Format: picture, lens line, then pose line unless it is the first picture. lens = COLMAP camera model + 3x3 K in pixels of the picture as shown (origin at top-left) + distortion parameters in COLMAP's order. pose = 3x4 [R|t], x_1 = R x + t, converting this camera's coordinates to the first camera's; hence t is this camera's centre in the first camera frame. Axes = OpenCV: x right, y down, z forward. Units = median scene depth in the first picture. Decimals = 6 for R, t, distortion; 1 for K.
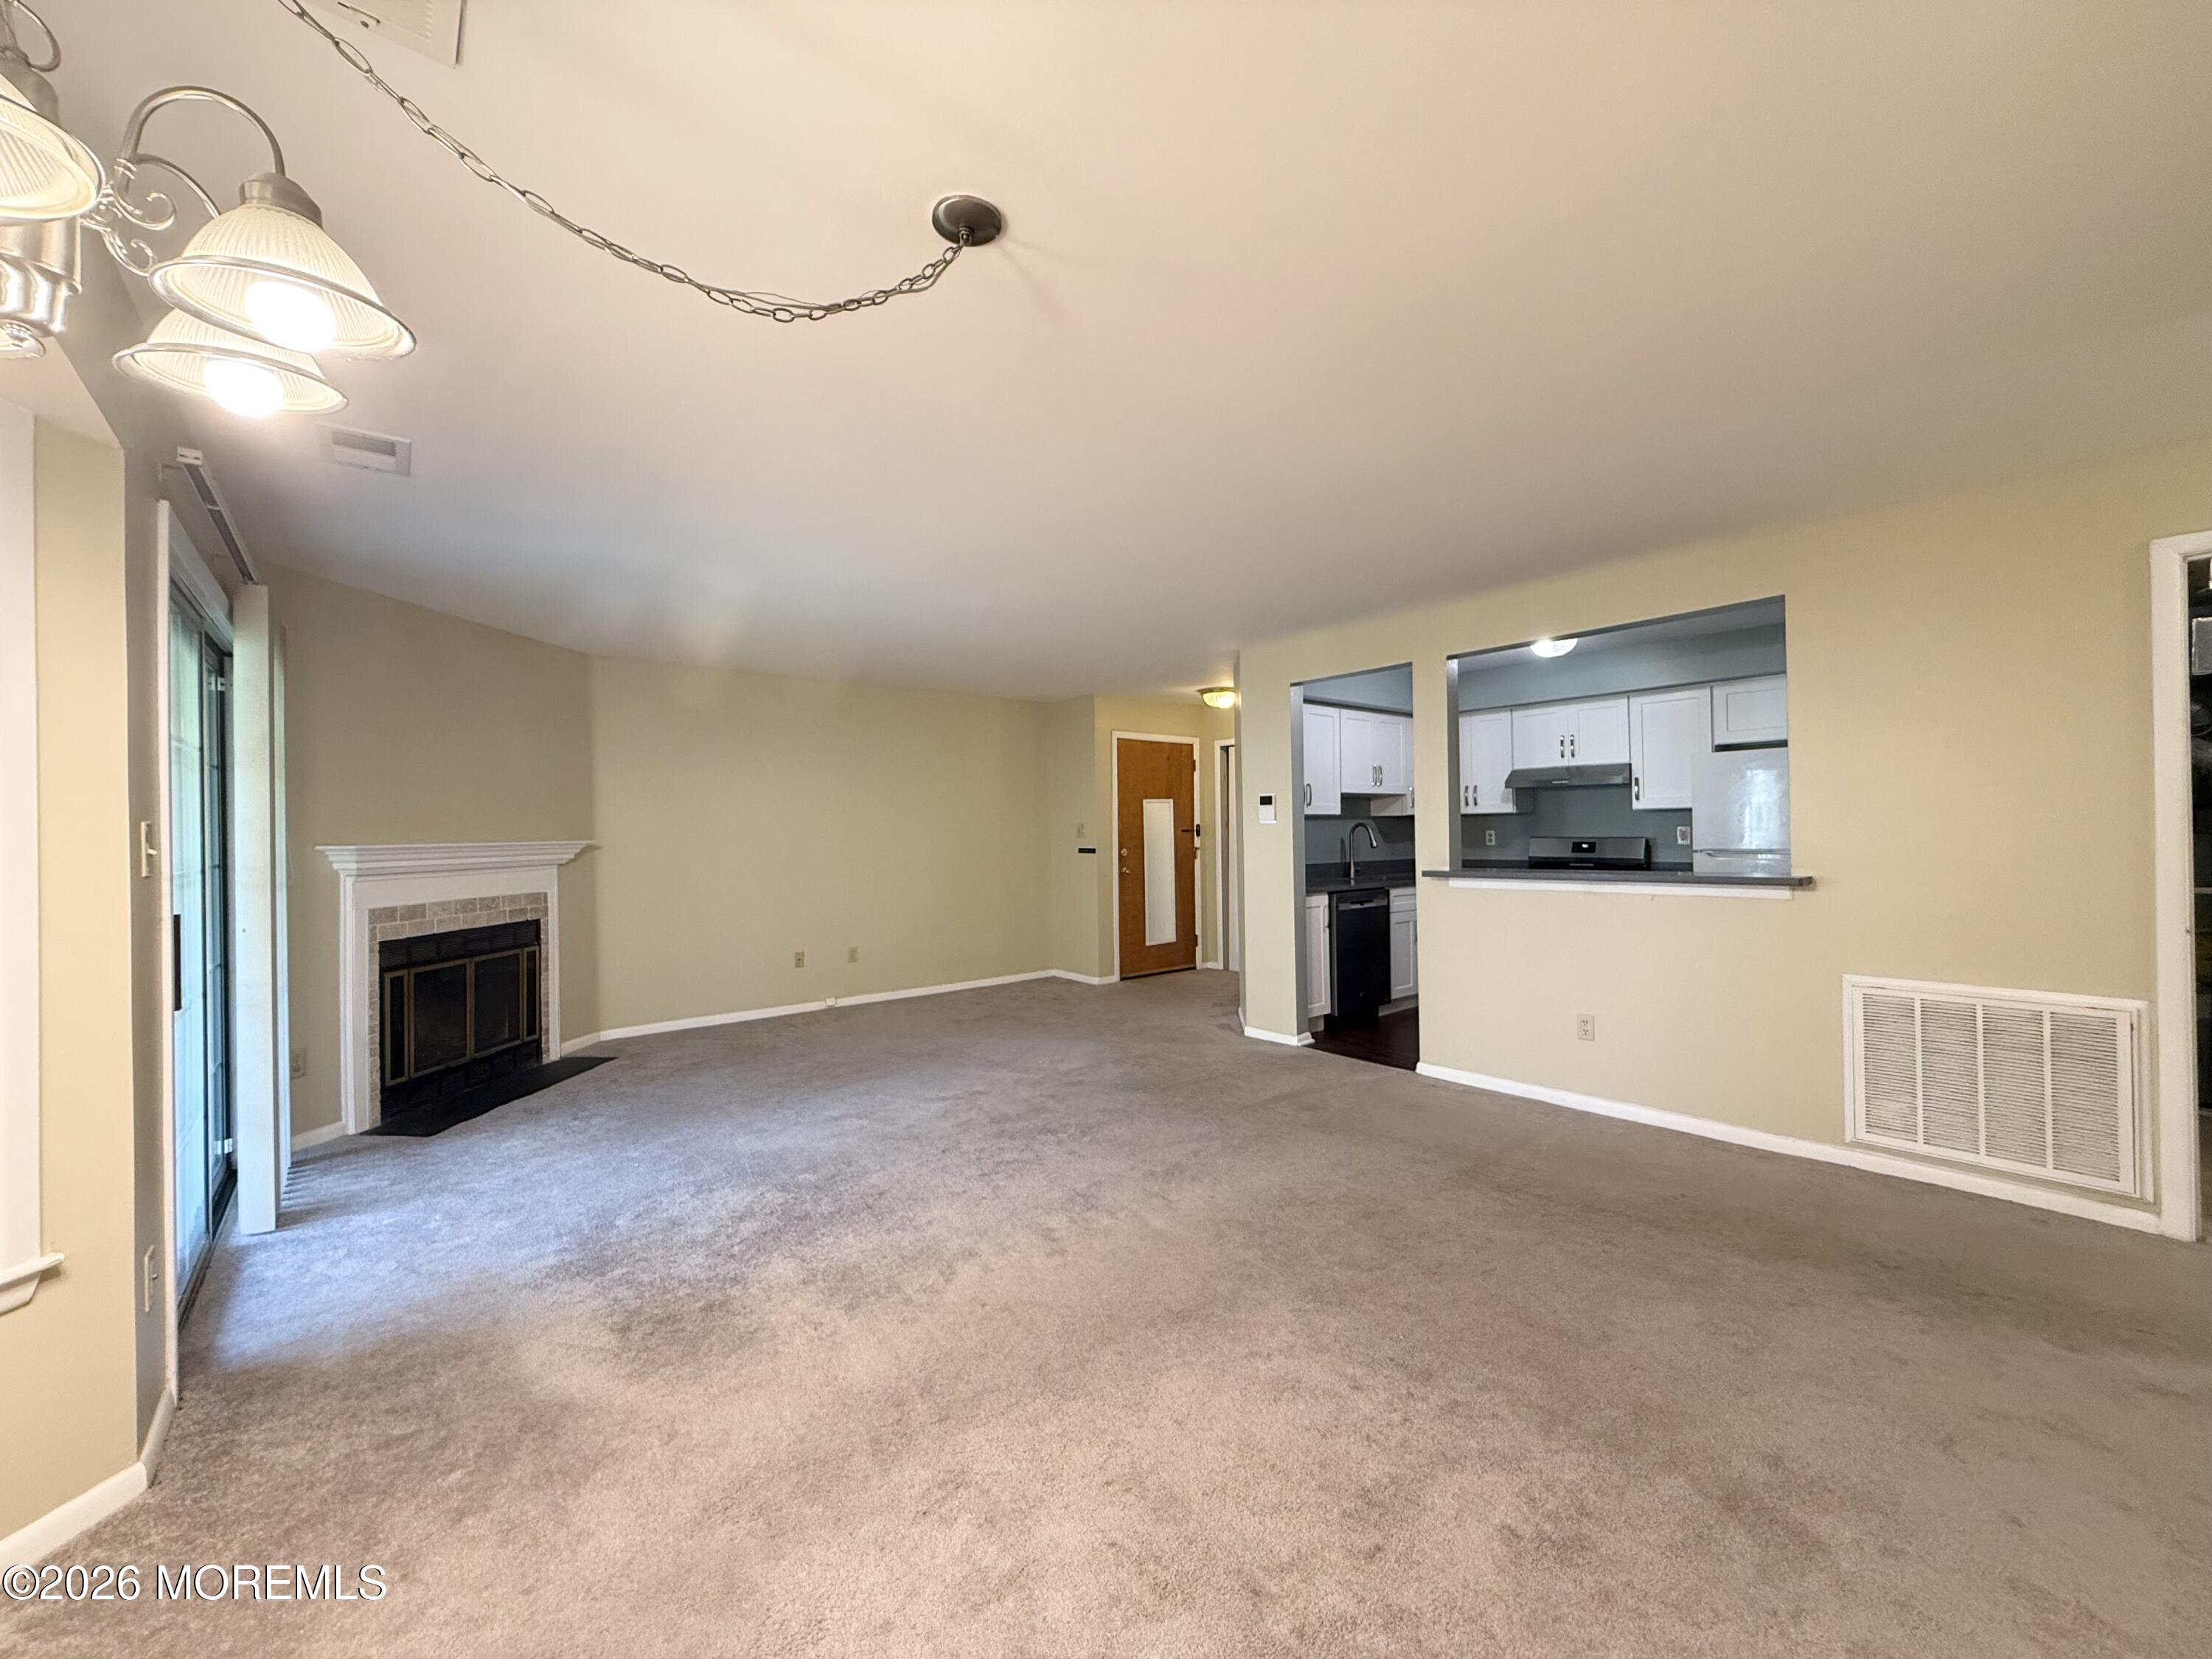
lens RADIAL K [[880.8, 0, 1095.2], [0, 880.8, 827.4], [0, 0, 1]] dist [0.000687, 0.000108]
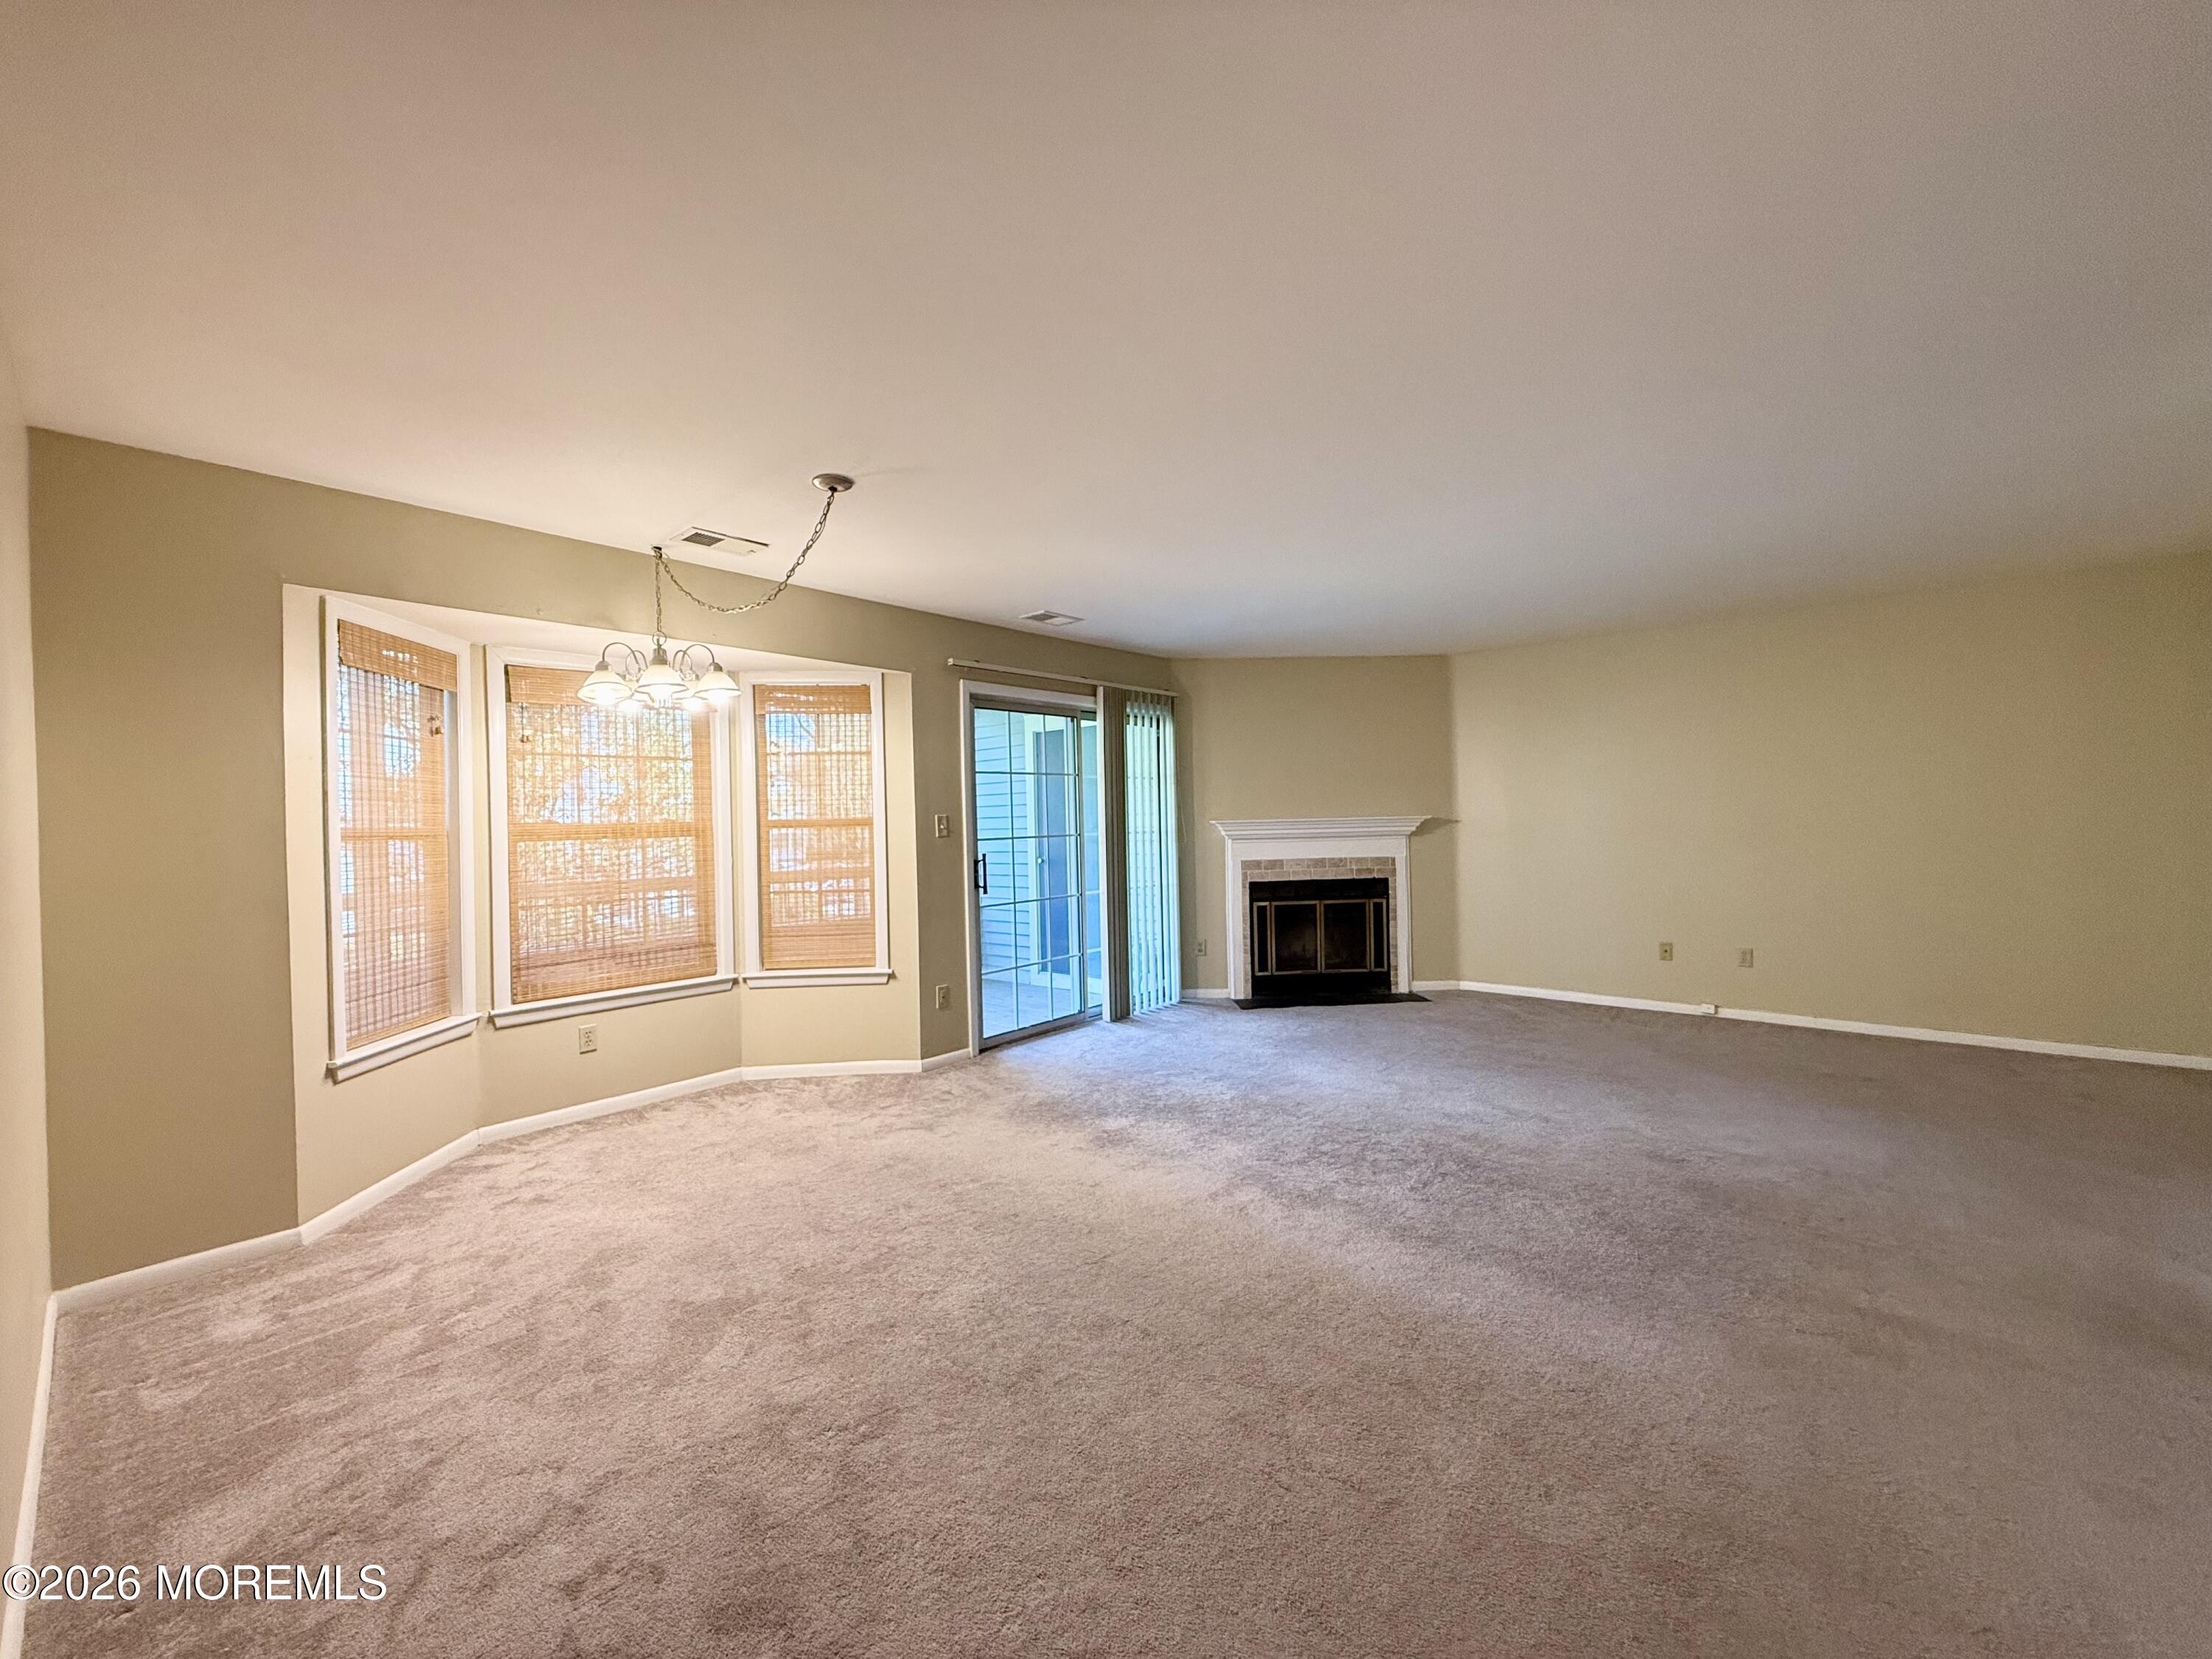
lens RADIAL K [[880.8, 0, 1091.7], [0, 880.8, 826.6], [0, 0, 1]] dist [0.000687, 0.000108]
pose [[0.151247, 0.016155, -0.988364, 0.535531], [0.024426, 0.999500, 0.020075, -0.004813], [0.988194, -0.027178, 0.150777, 0.383415]]
